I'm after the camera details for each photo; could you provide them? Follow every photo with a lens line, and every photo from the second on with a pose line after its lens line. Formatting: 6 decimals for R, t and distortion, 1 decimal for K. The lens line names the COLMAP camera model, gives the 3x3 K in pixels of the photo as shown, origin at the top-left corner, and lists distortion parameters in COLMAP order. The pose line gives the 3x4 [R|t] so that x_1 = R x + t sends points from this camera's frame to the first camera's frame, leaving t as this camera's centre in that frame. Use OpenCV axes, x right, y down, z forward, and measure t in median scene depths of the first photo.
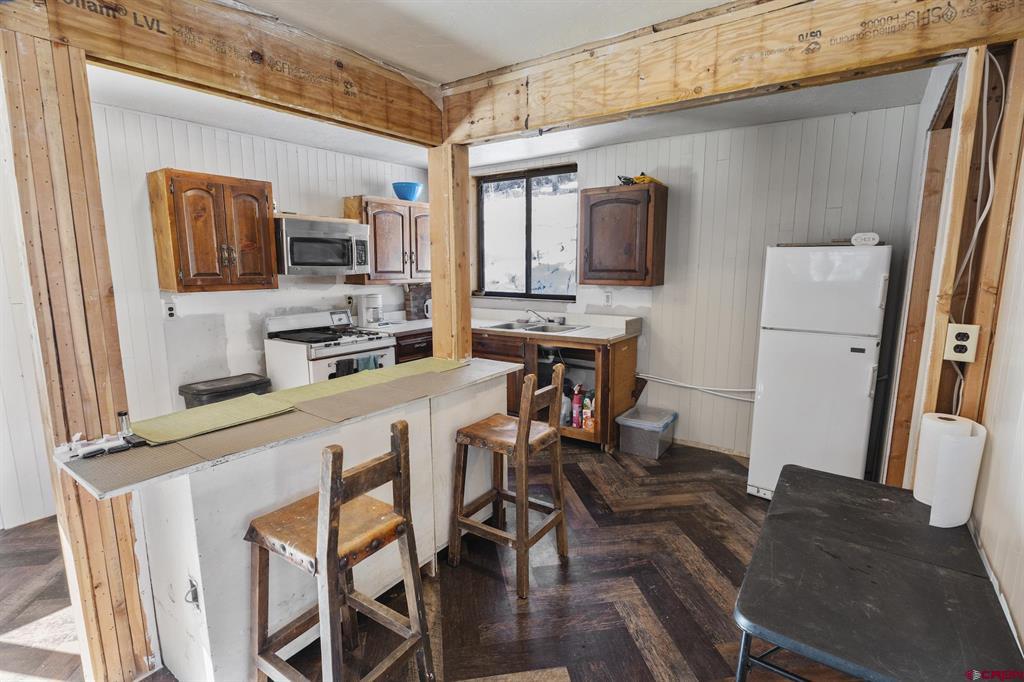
lens RADIAL K [[497.3, 0, 511.9], [0, 497.3, 341.5], [0, 0, 1]] dist [-0.013094, 0.000439]
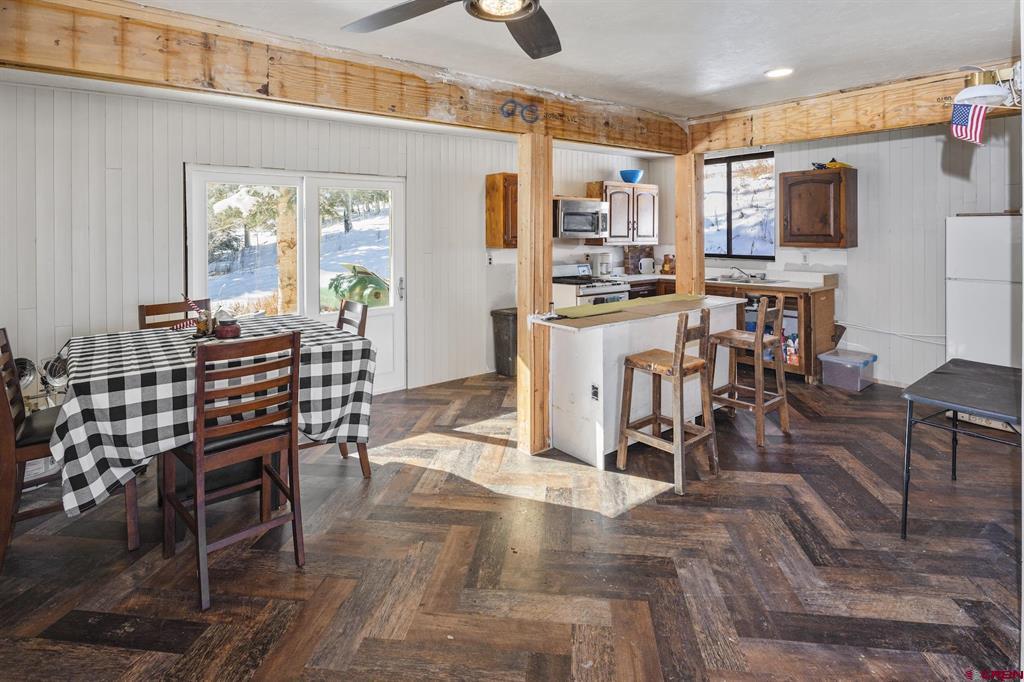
lens RADIAL K [[517.9, 0, 508.8], [0, 517.9, 230.9], [0, 0, 1]] dist [-0.005271, -0.001283]
pose [[0.954329, -0.003019, -0.298743, -0.148169], [-0.043028, 0.988135, -0.147437, 0.080380], [0.295644, 0.153558, 0.942876, -0.508917]]
